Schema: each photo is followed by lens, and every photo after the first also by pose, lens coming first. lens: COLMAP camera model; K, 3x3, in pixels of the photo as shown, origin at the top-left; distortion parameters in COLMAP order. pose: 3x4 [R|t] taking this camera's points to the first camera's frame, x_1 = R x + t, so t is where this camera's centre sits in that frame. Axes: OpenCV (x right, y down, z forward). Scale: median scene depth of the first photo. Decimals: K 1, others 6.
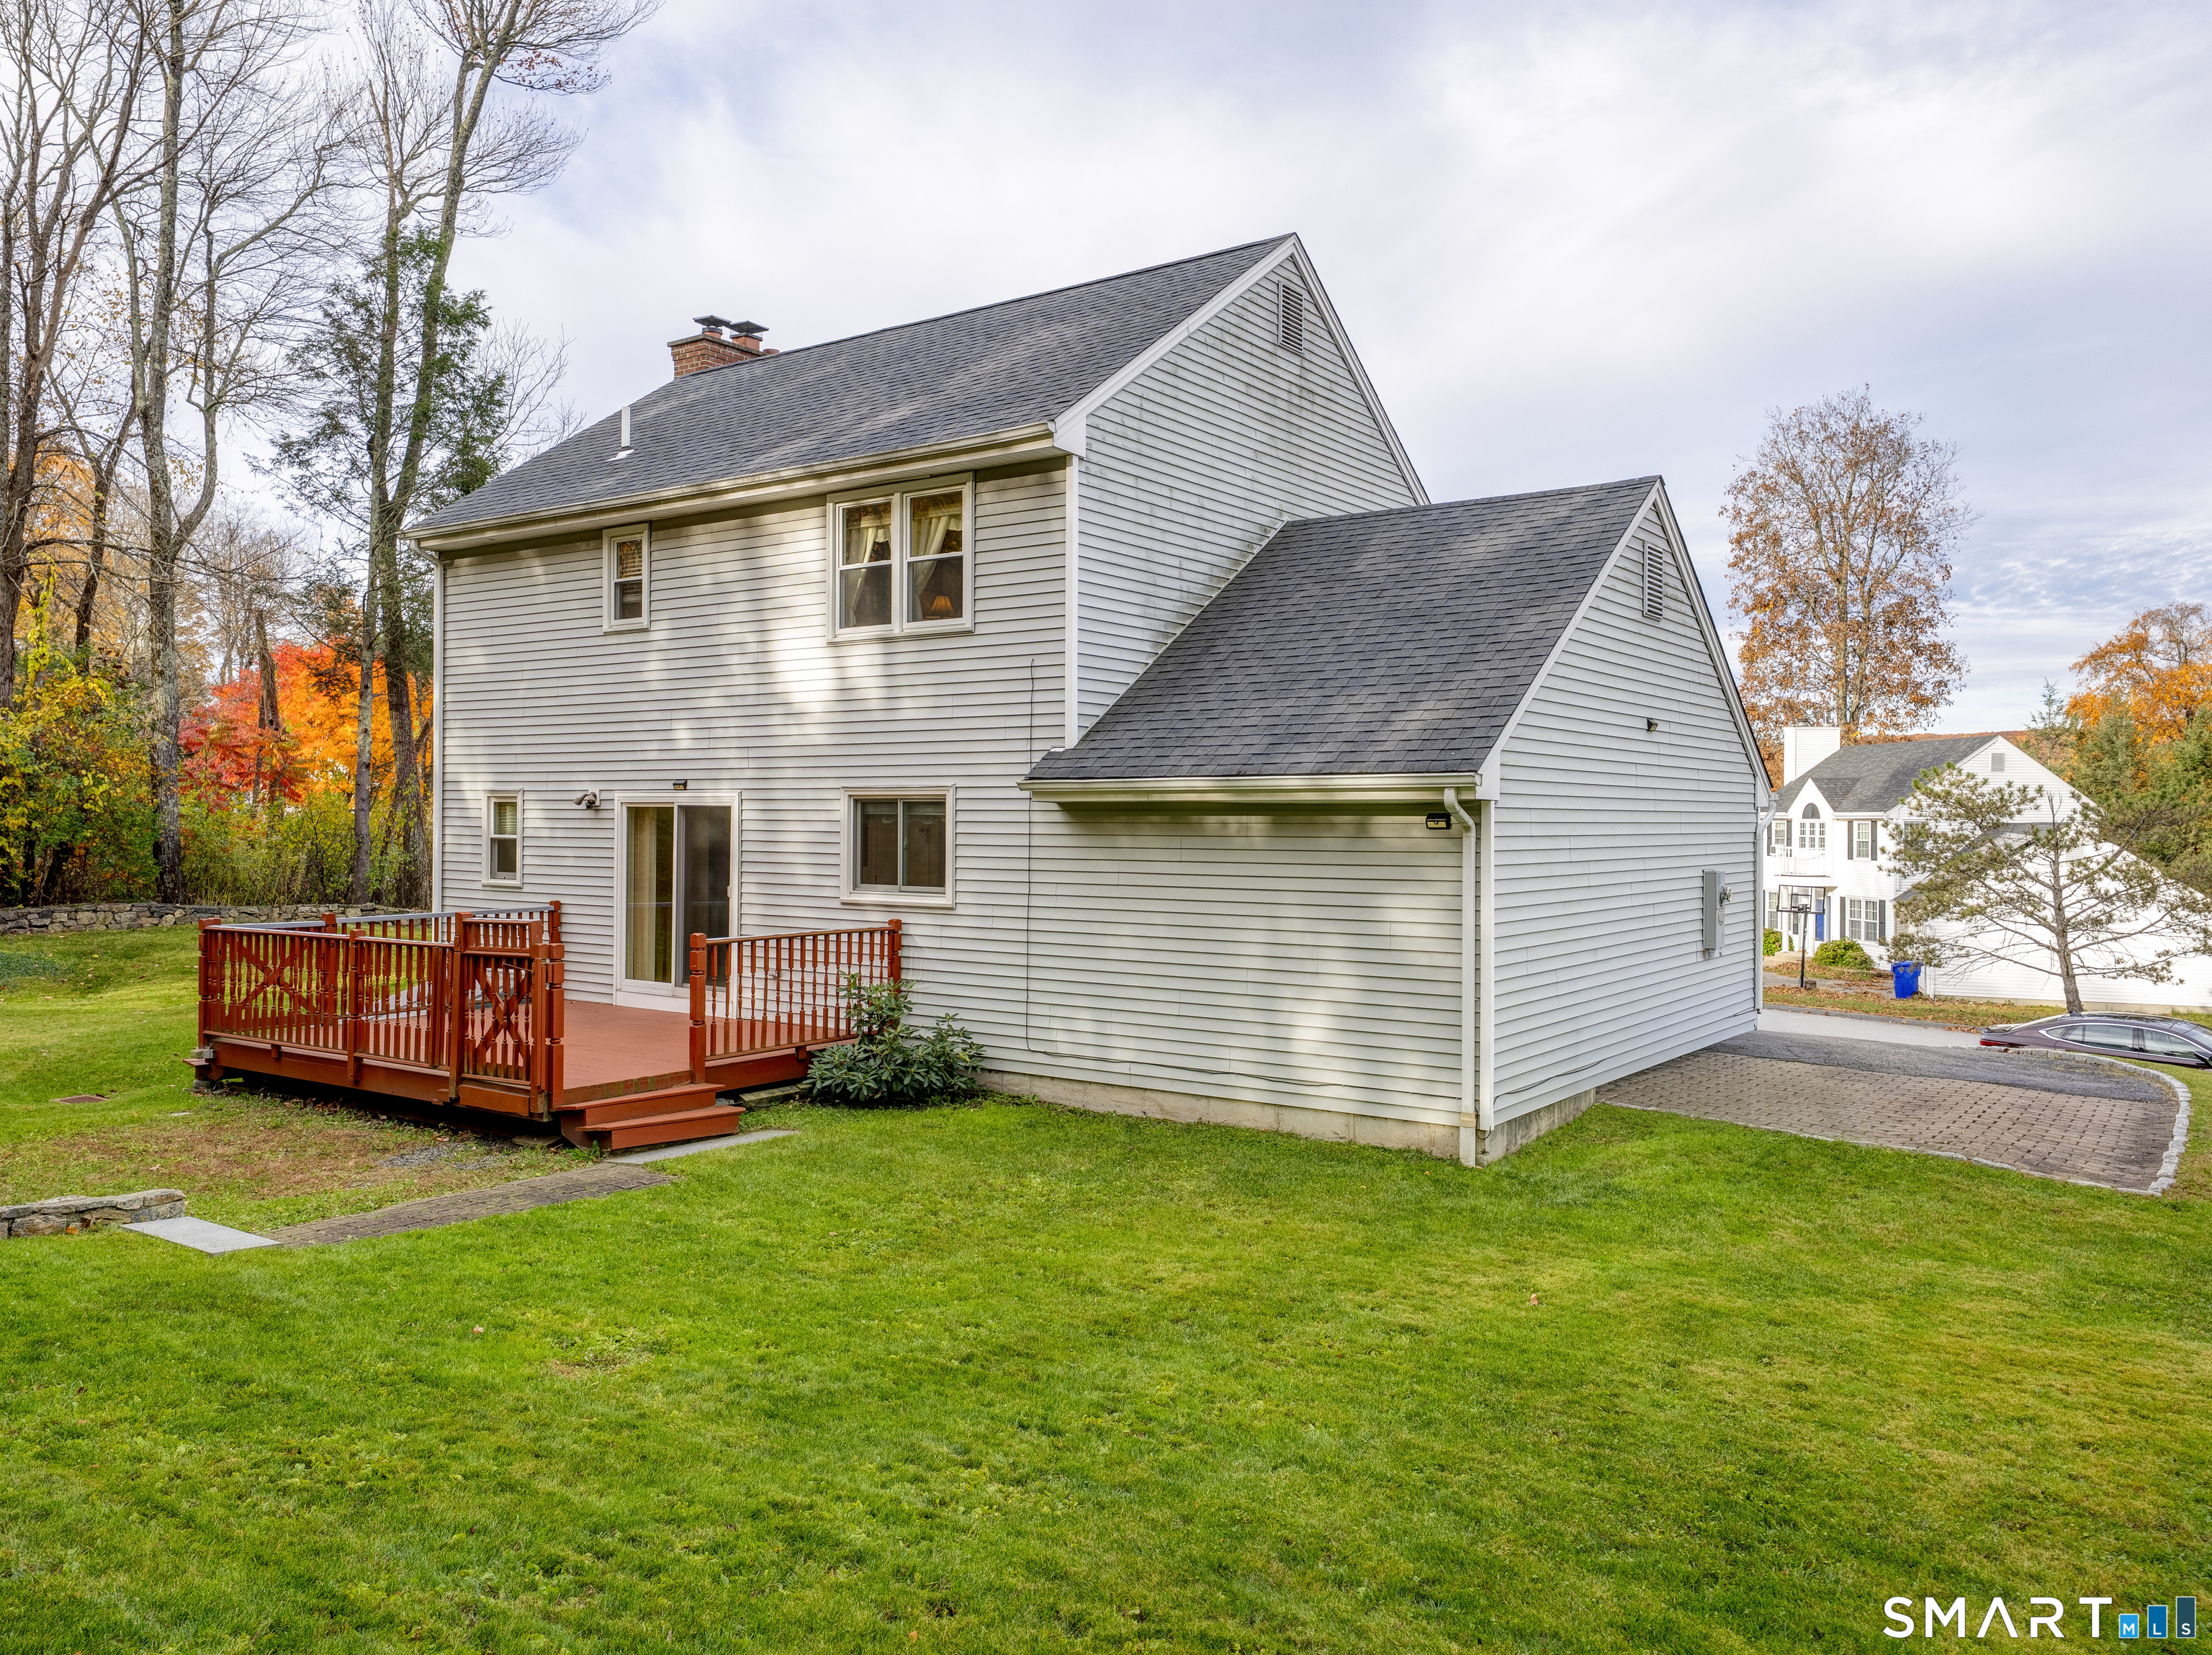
lens RADIAL K [[1579.2, 0, 1071.9], [0, 1579.2, 821.4], [0, 0, 1]] dist [0.045799, -0.000810]
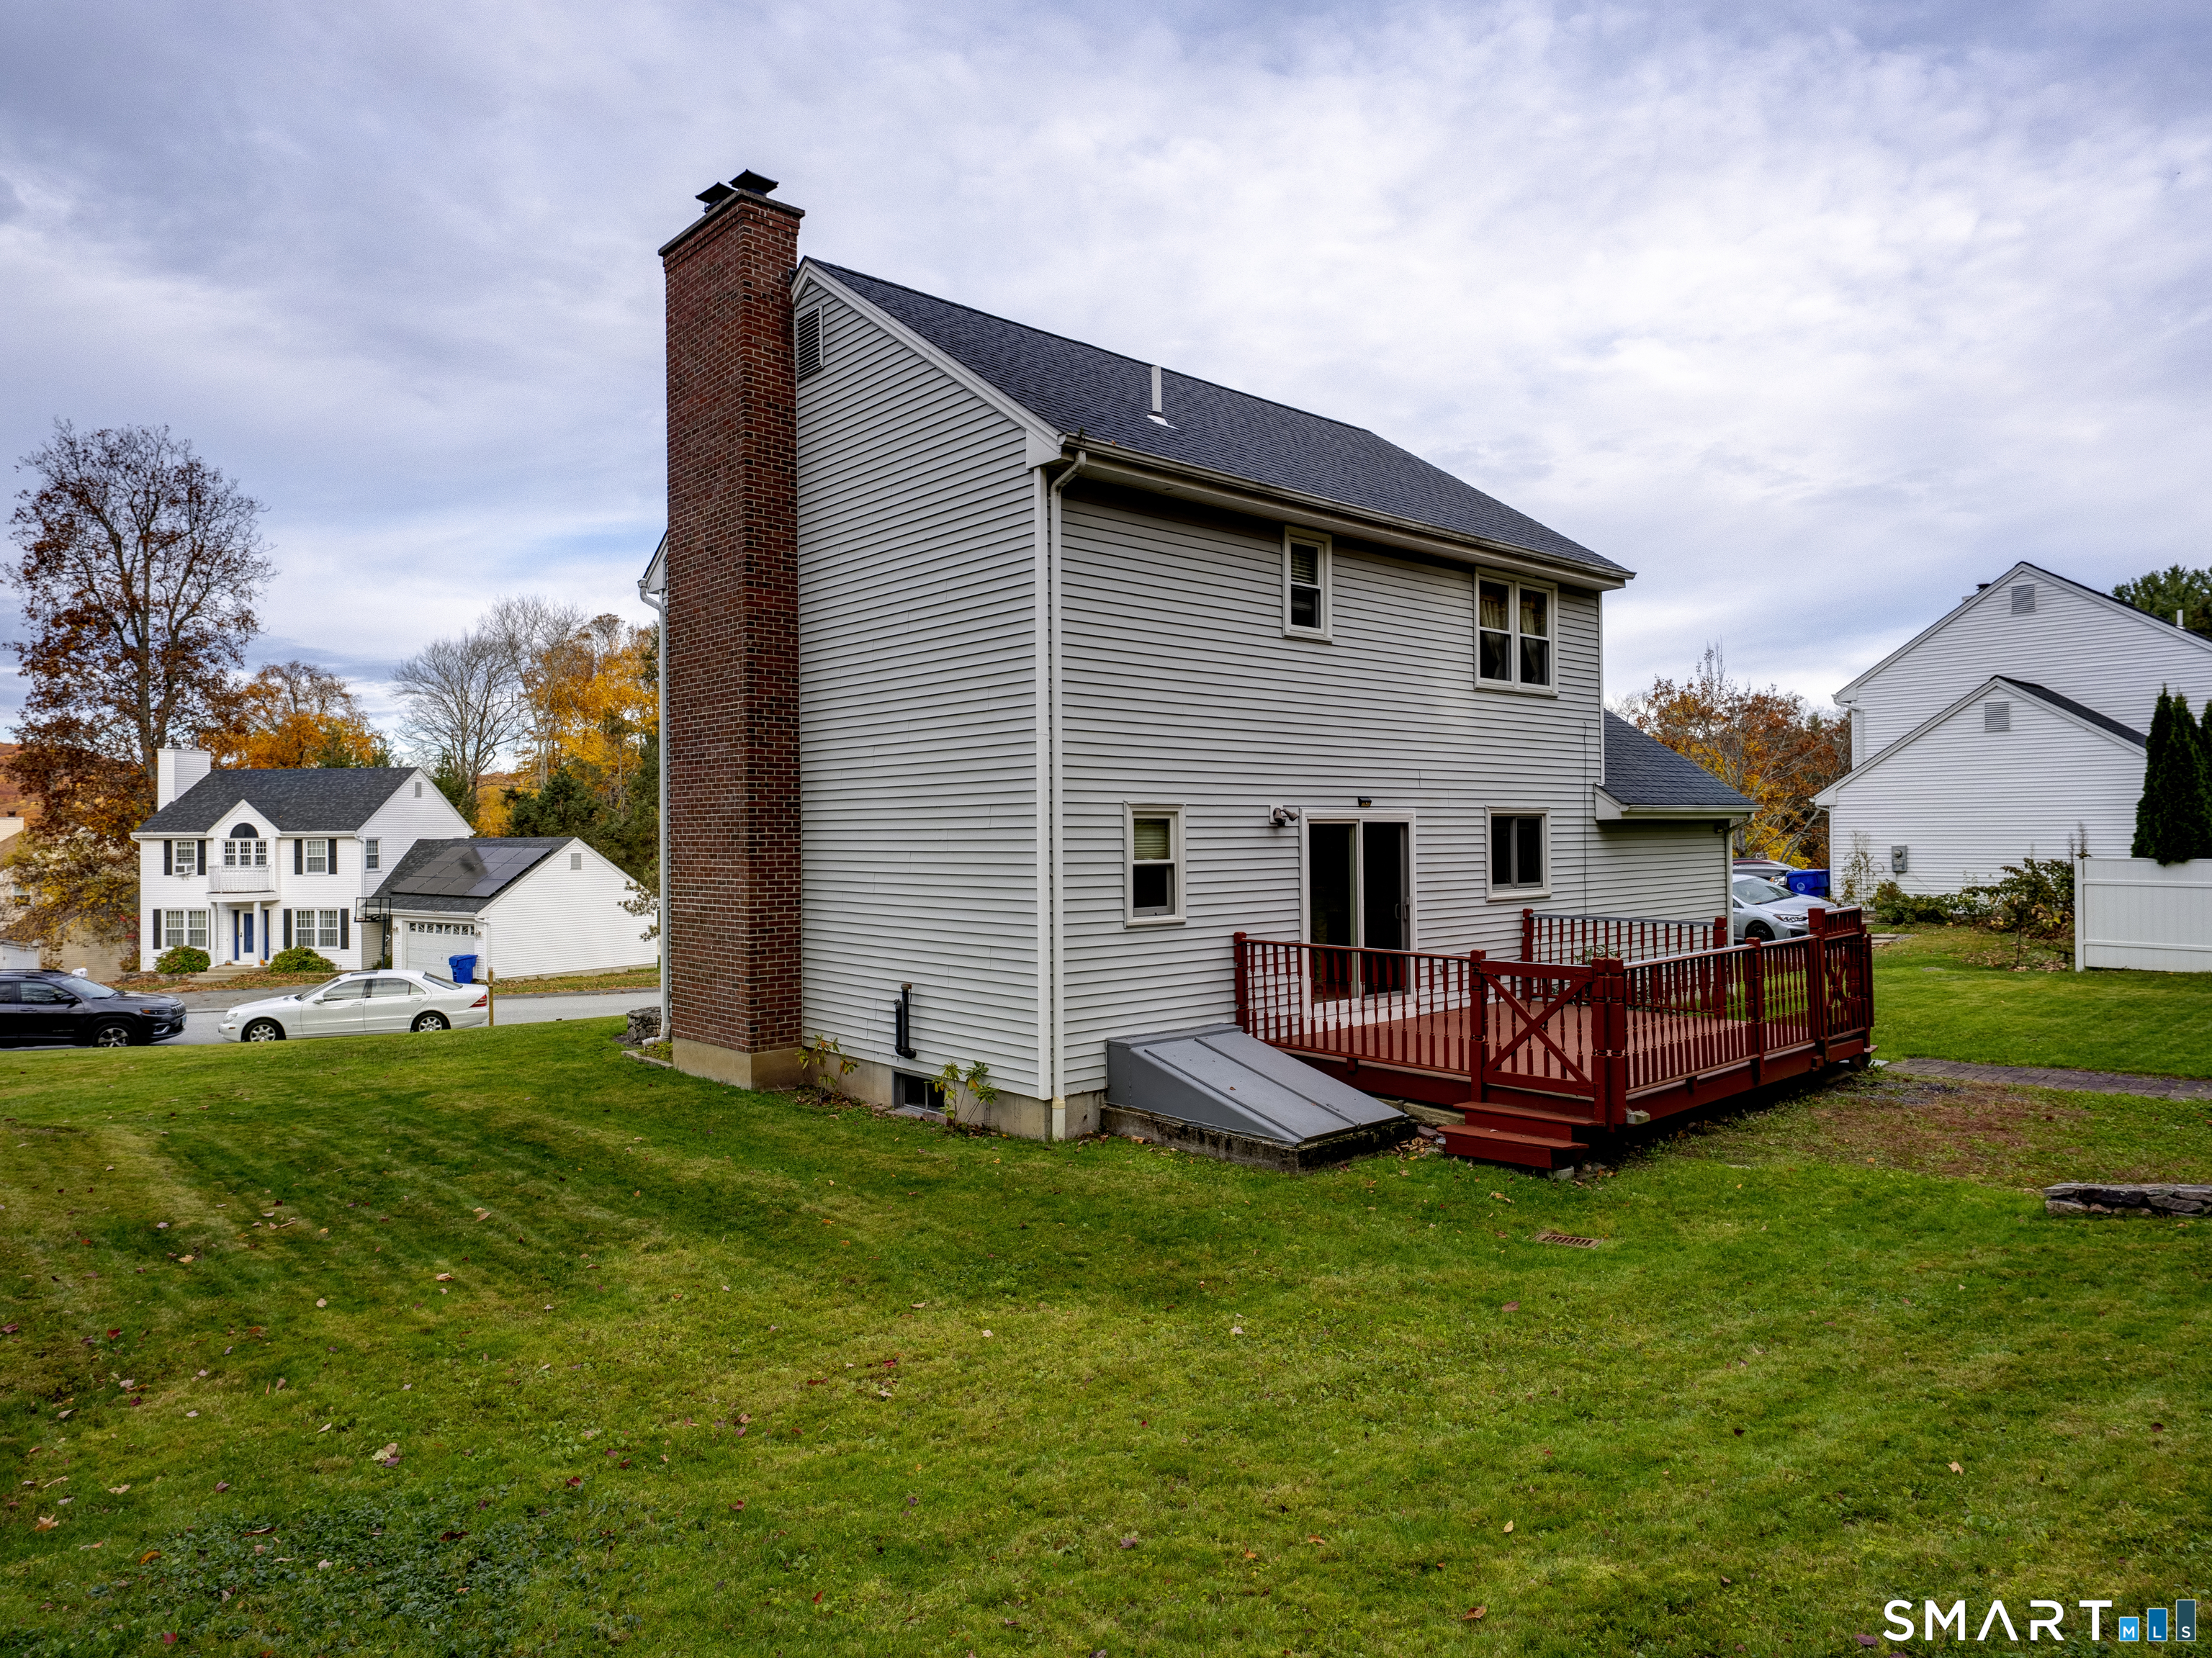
lens RADIAL K [[1368.1, 0, 1074.7], [0, 1368.1, 828.7], [0, 0, 1]] dist [0.000642, 0.000095]
pose [[0.227673, -0.004391, 0.973728, -1.149946], [0.012252, 0.999924, 0.001645, -0.009676], [-0.973661, 0.011556, 0.227710, 0.980451]]
